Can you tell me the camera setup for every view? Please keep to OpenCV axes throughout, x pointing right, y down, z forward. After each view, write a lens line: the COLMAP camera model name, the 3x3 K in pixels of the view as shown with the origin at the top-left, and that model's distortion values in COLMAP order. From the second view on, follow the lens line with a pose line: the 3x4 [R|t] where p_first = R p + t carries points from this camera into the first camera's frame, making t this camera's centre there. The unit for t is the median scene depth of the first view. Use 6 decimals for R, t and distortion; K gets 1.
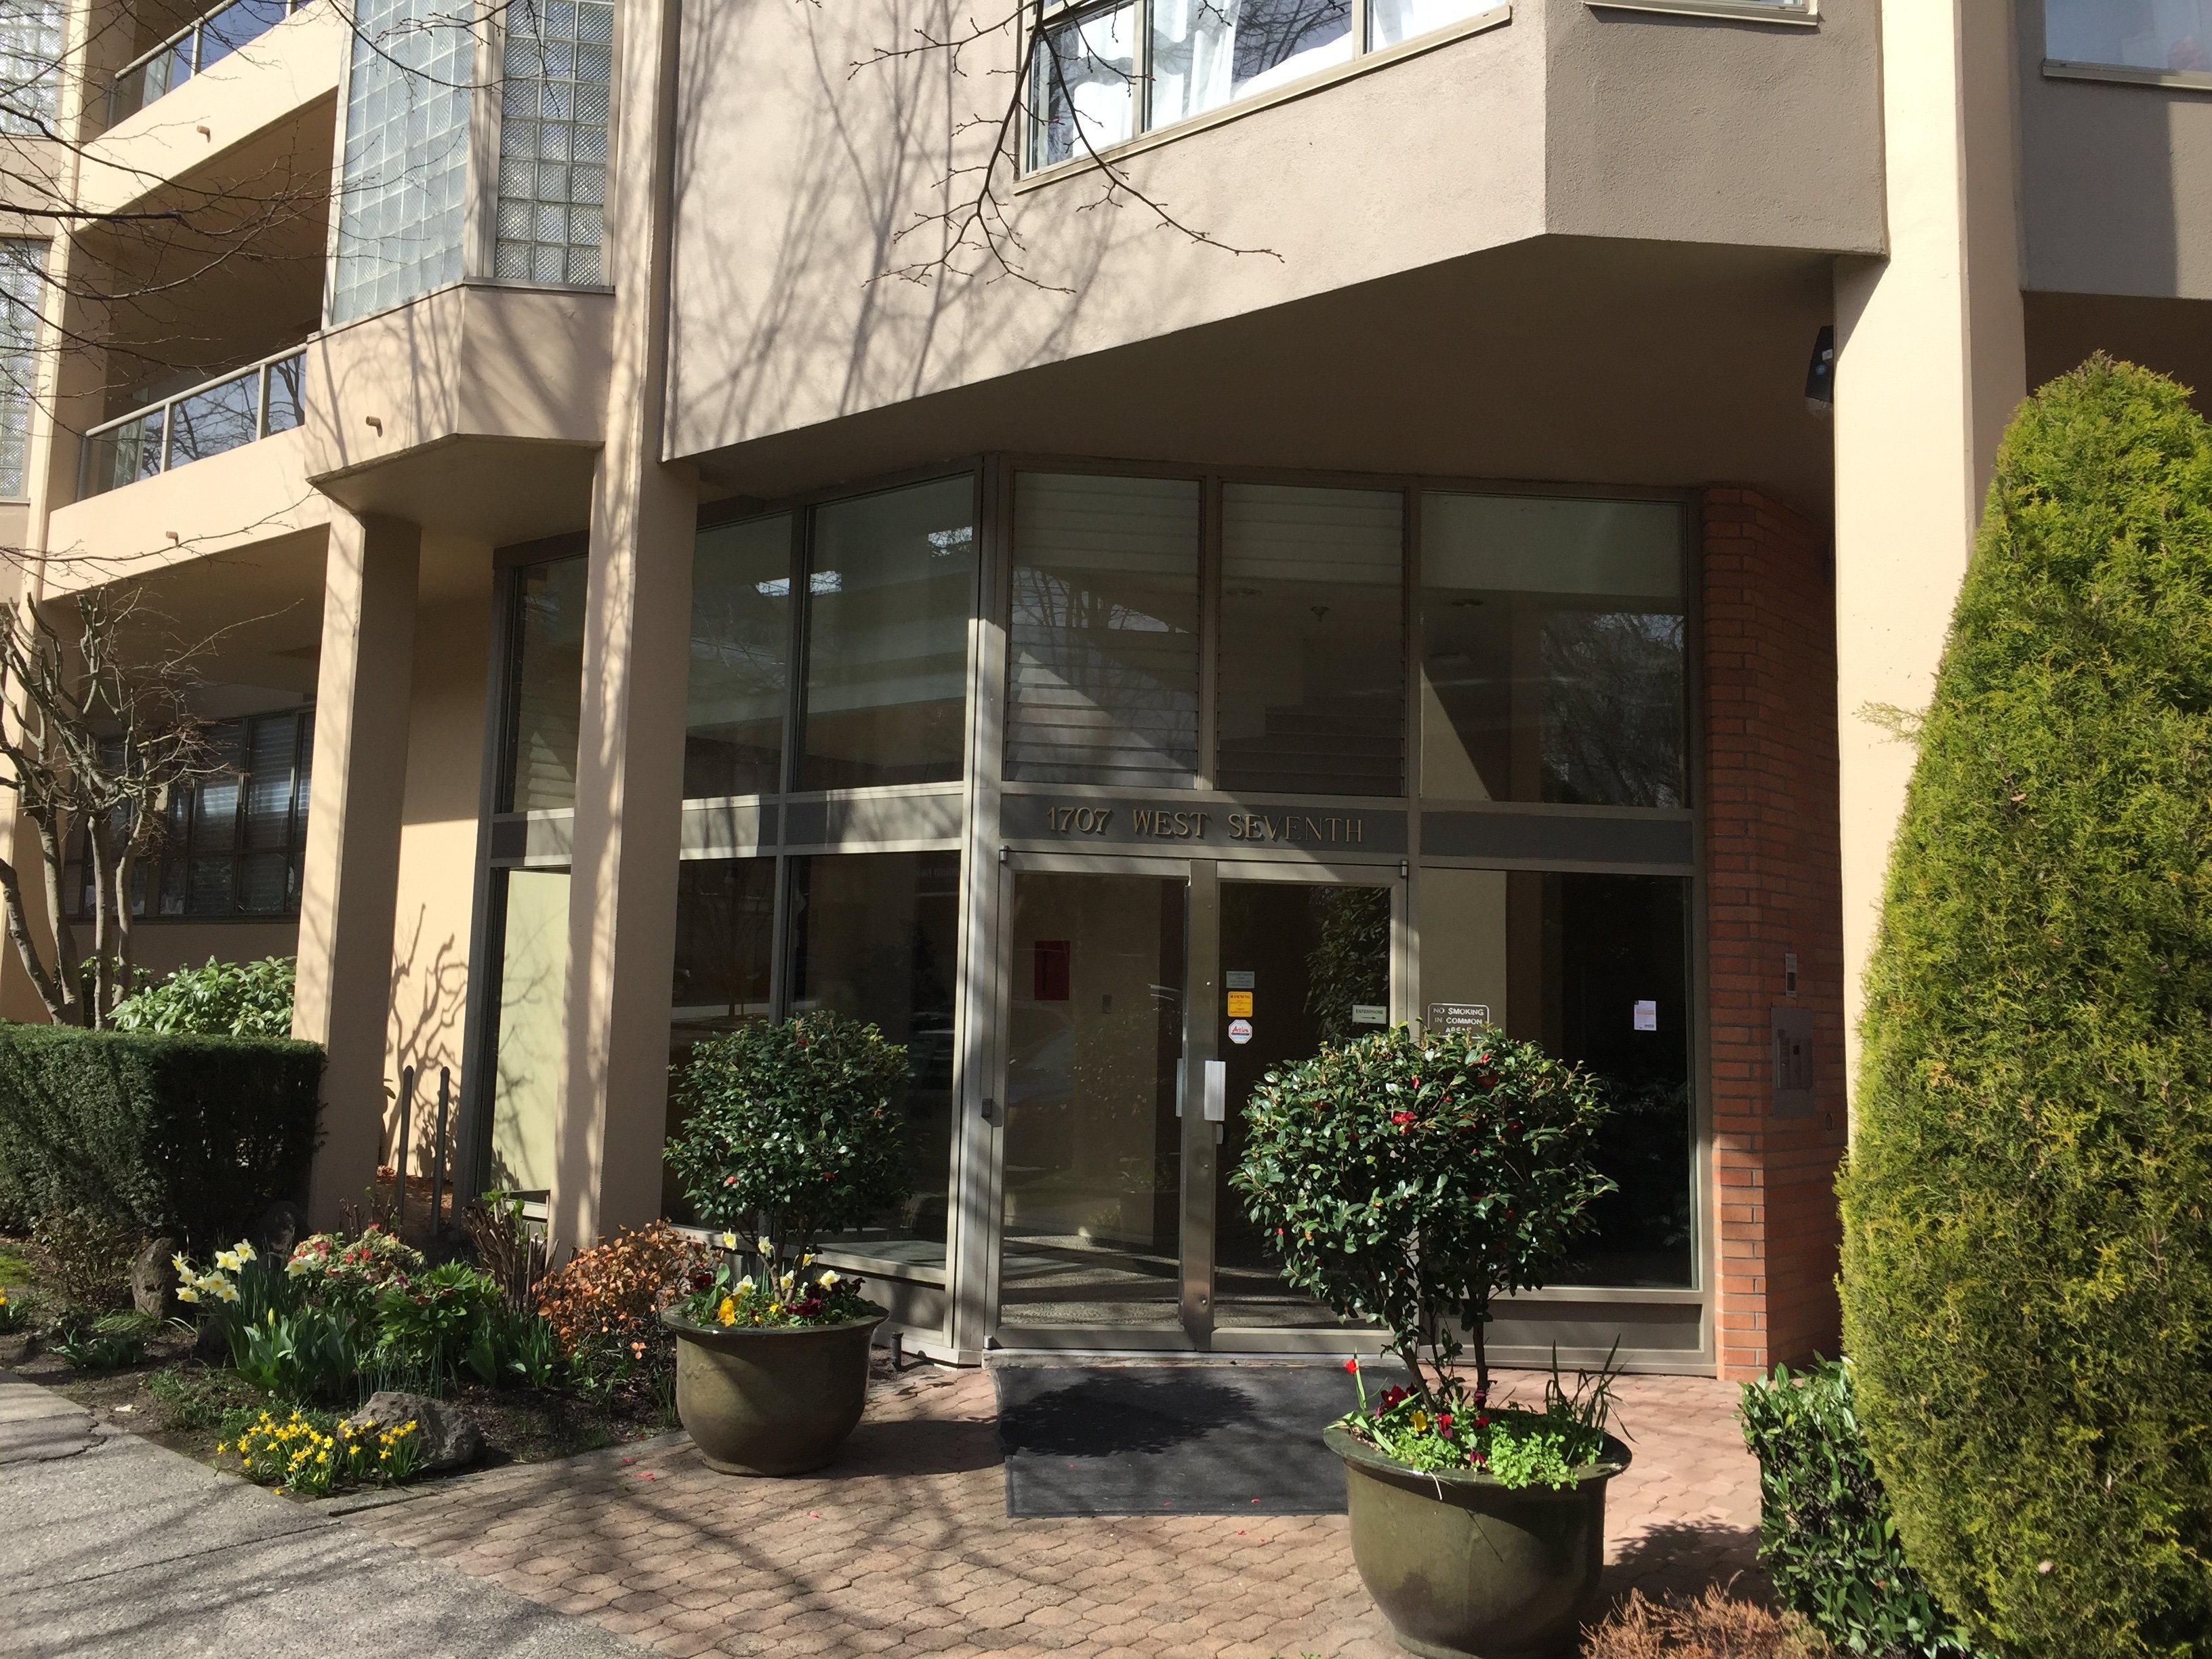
lens RADIAL K [[1895.0, 0, 1119.4], [0, 1895.0, 790.9], [0, 0, 1]] dist [0.094683, -0.119172]
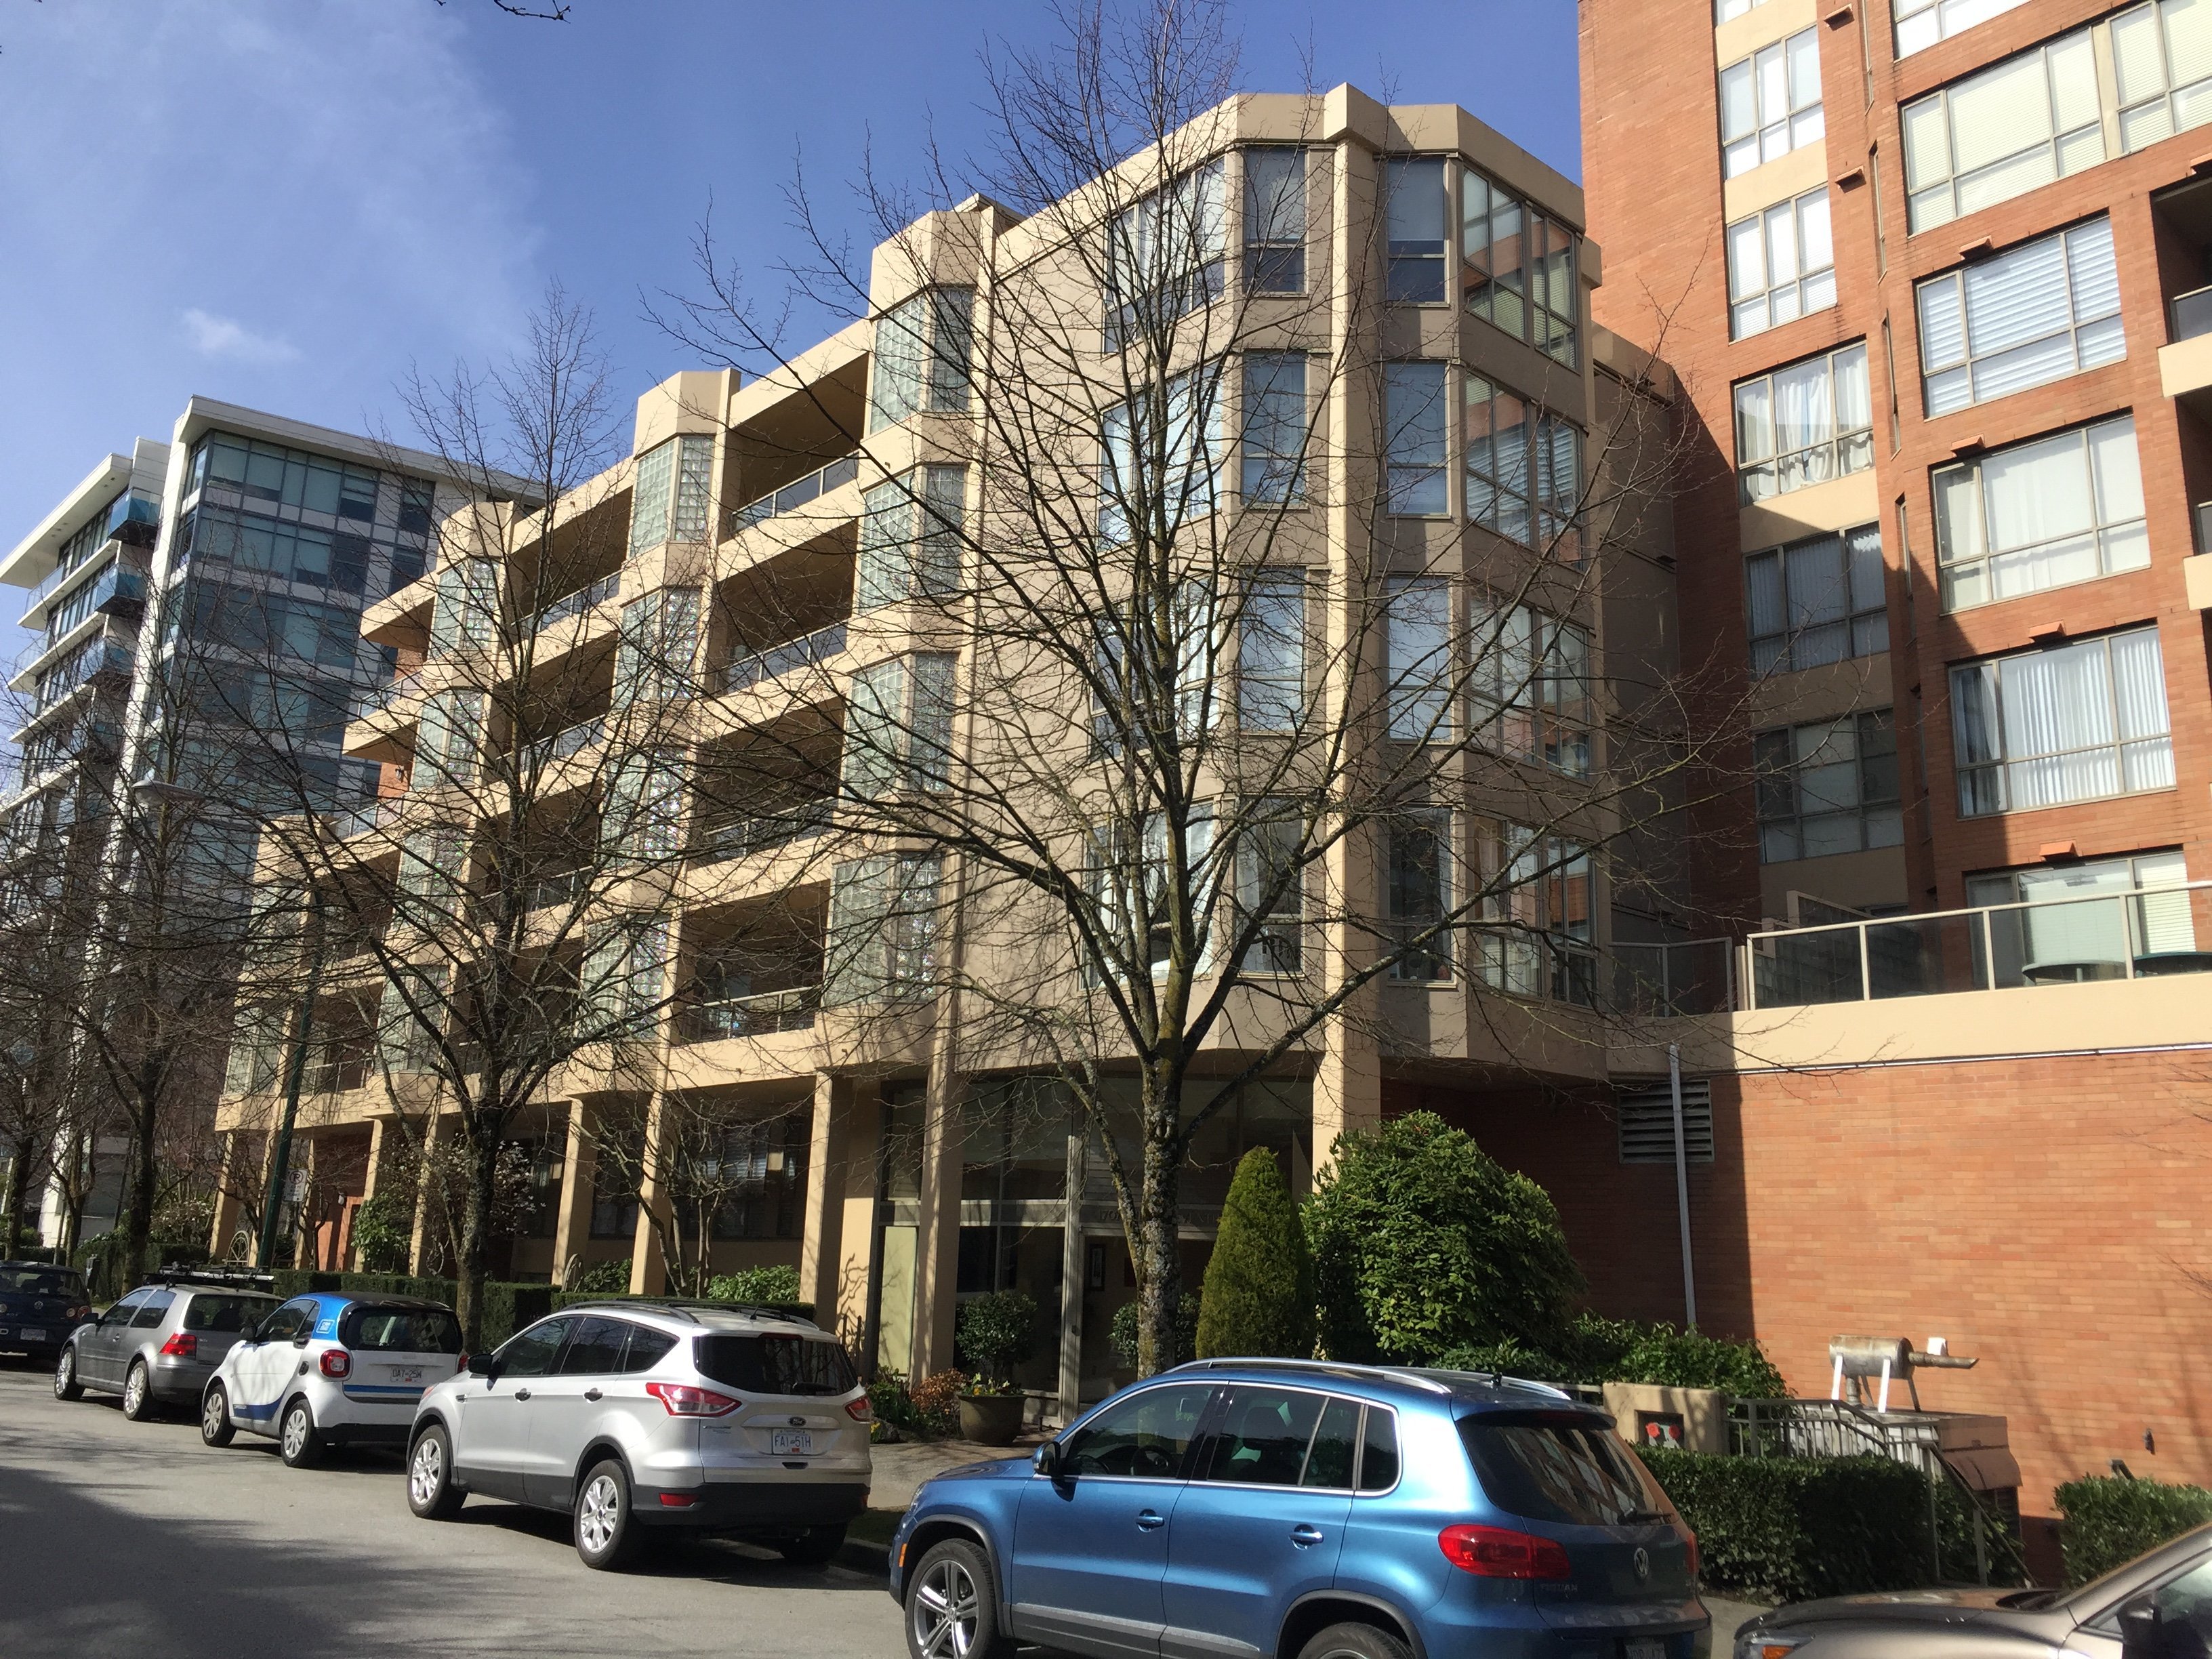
lens RADIAL K [[1895.0, 0, 1119.4], [0, 1895.0, 790.9], [0, 0, 1]] dist [0.094683, -0.119172]
pose [[0.990231, -0.029674, -0.136245, 0.351318], [0.009290, 0.988963, -0.147871, -0.166368], [0.139129, 0.145161, 0.979577, -1.579151]]
